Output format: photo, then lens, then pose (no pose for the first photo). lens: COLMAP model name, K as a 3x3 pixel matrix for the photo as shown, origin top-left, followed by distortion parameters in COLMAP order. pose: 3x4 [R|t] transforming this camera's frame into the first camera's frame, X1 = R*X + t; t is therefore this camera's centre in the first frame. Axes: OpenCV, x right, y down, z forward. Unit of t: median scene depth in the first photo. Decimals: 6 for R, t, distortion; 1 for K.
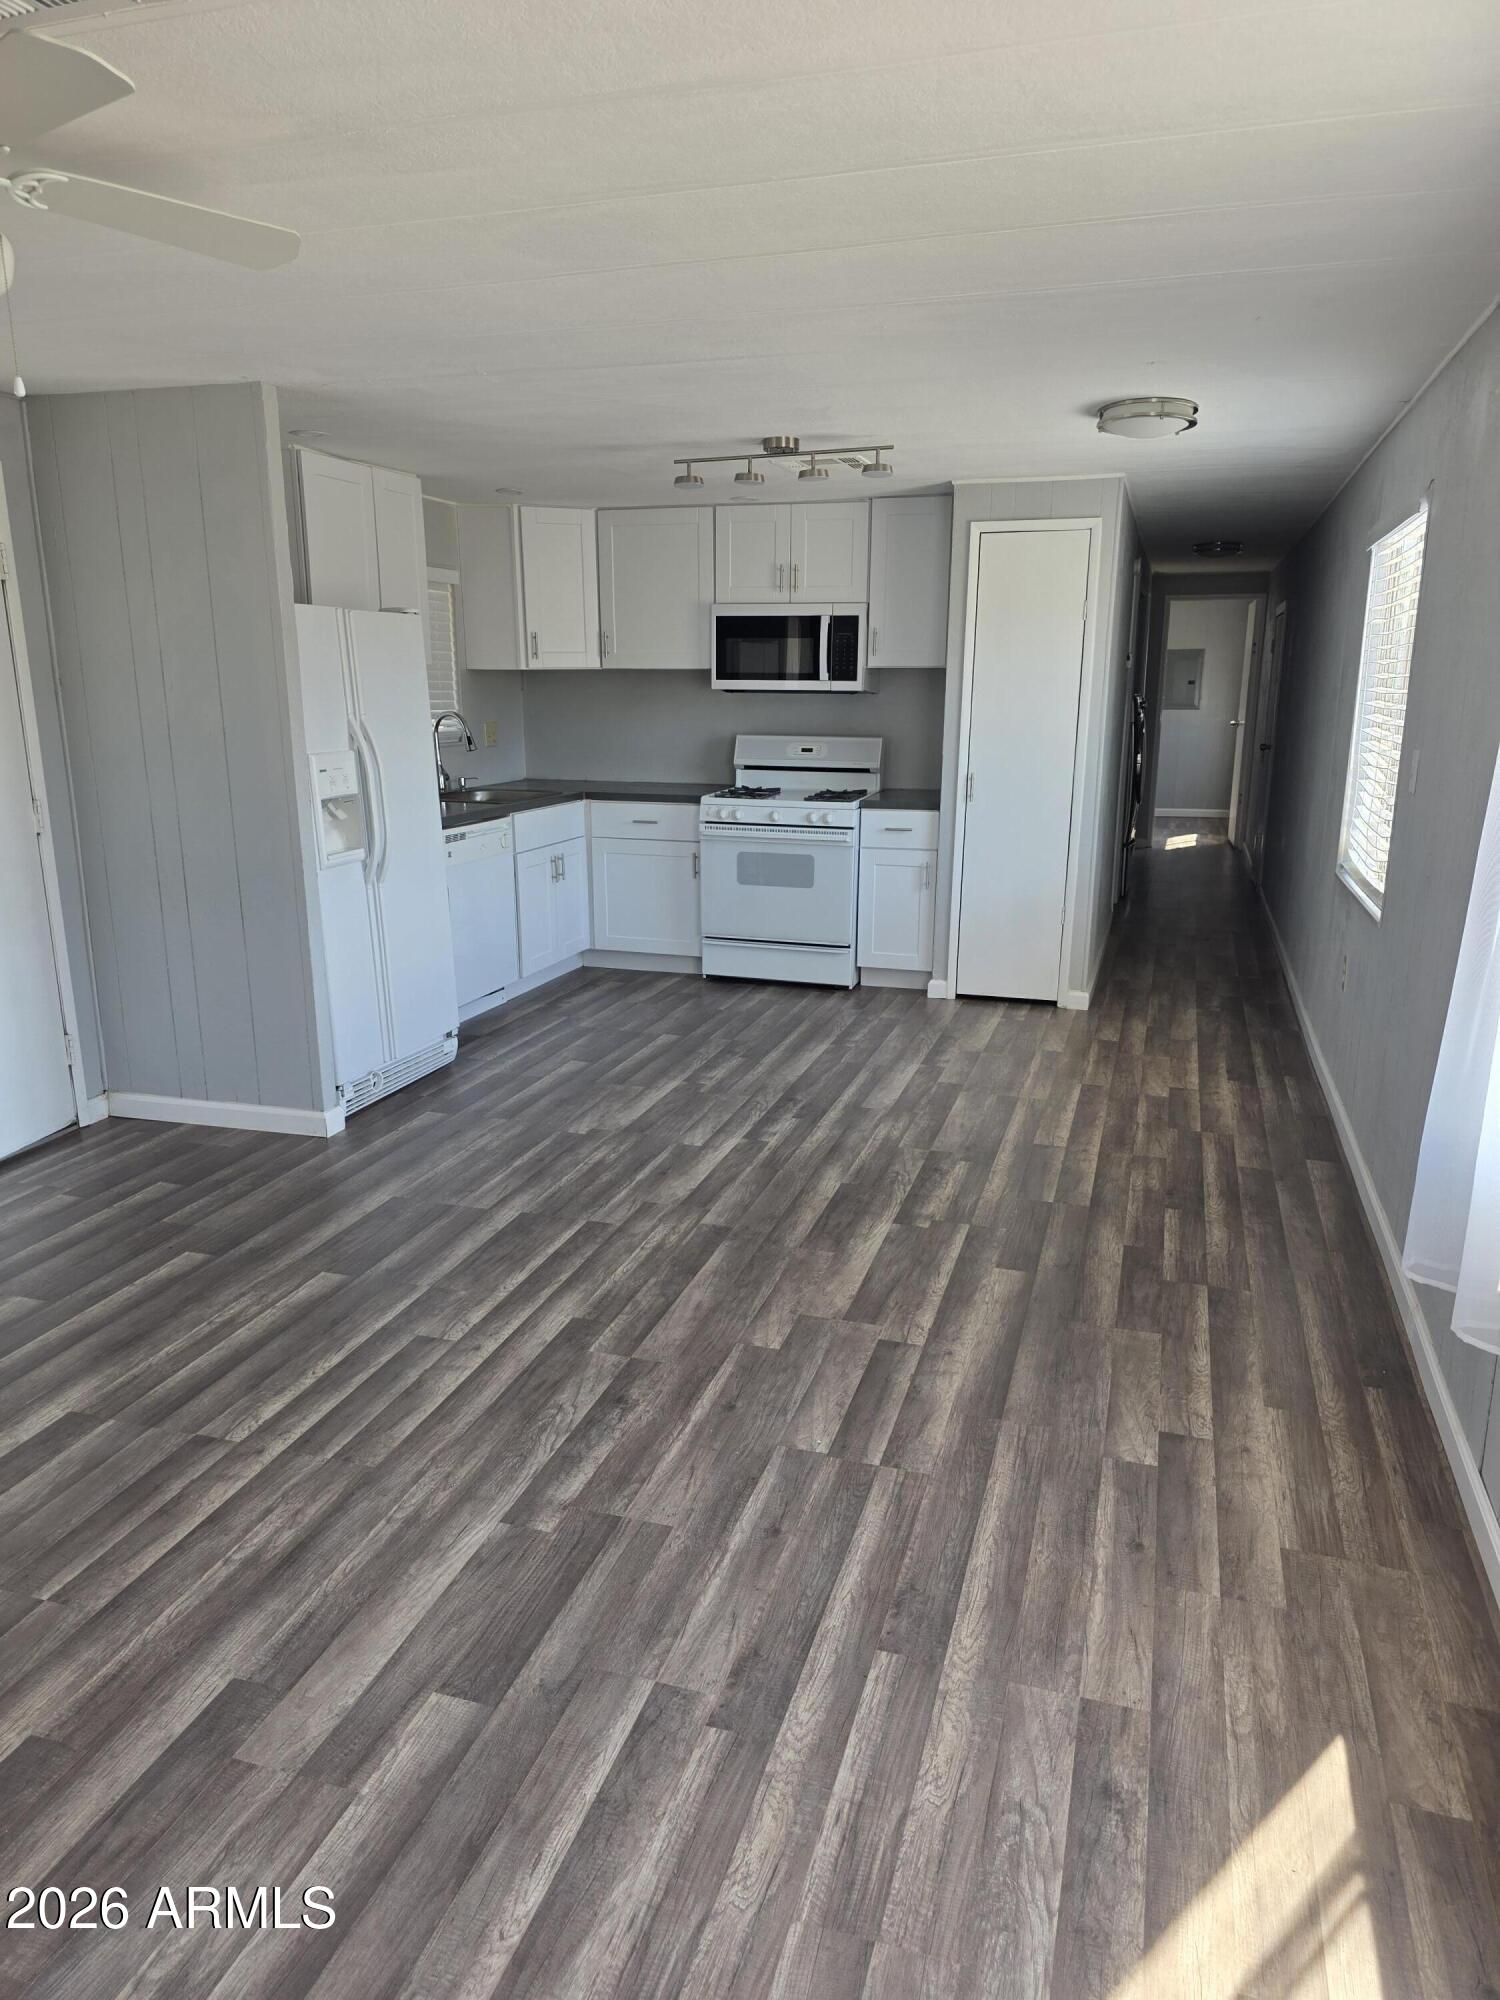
lens RADIAL K [[1356.6, 0, 743.7], [0, 1356.6, 1050.3], [0, 0, 1]] dist [0.002065, -0.003485]
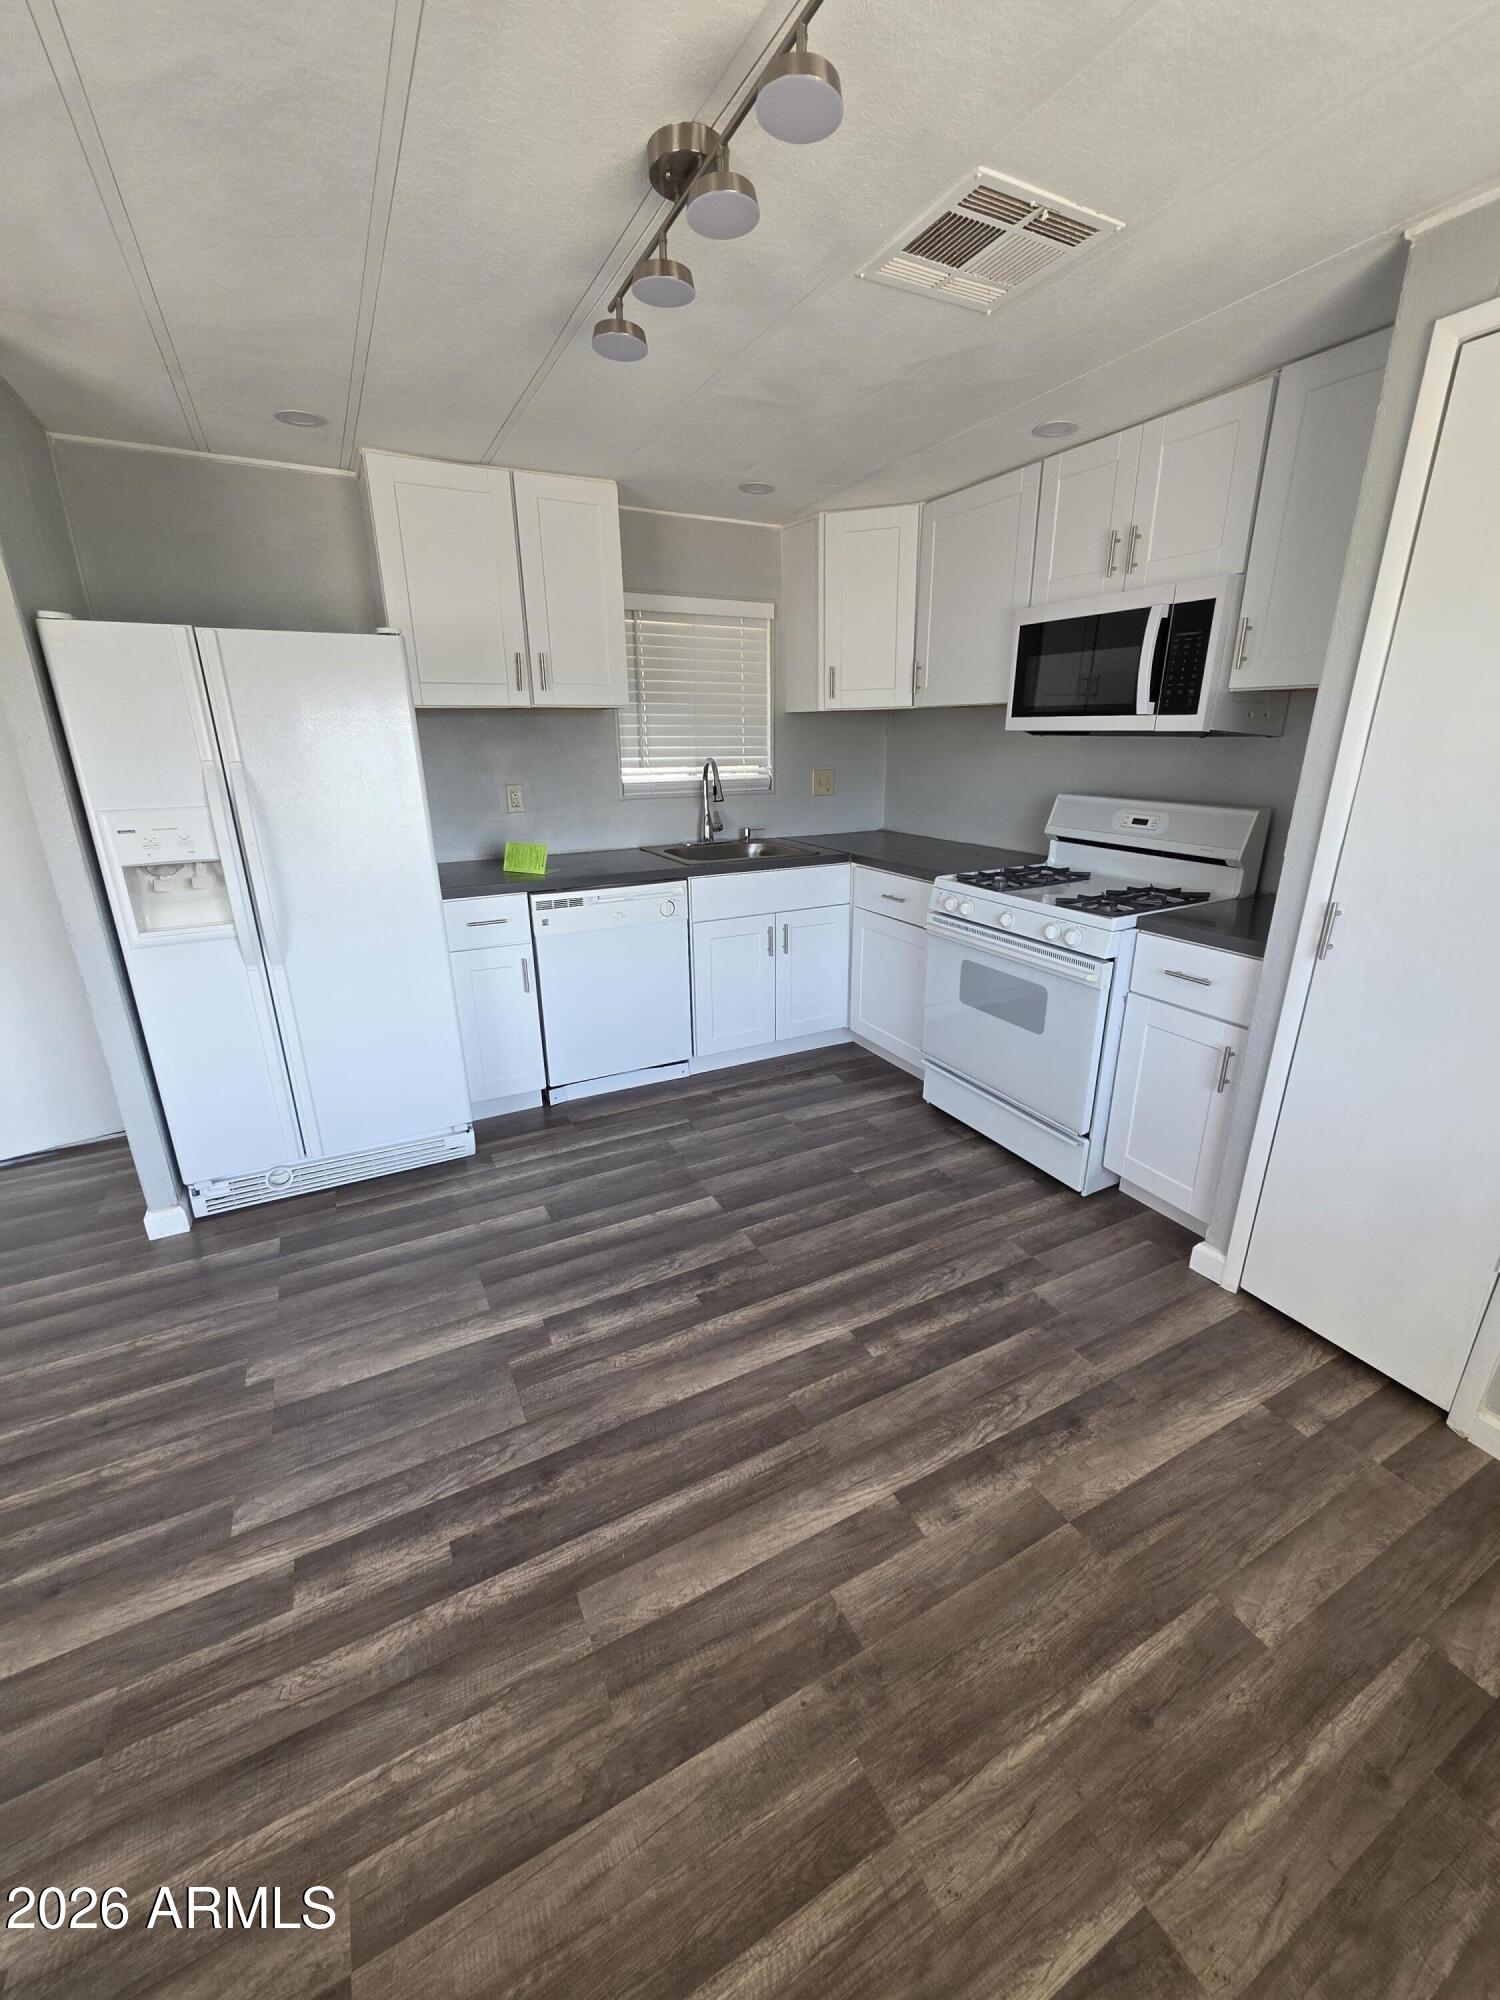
lens RADIAL K [[801.1, 0, 750.0], [0, 801.1, 1000.0], [0, 0, 1]] dist [-0.001651, -0.000127]
pose [[0.710187, 0.215763, -0.670135, 0.212646], [-0.178703, 0.975951, 0.124843, -0.163703], [0.680955, 0.031093, 0.731665, 0.632544]]
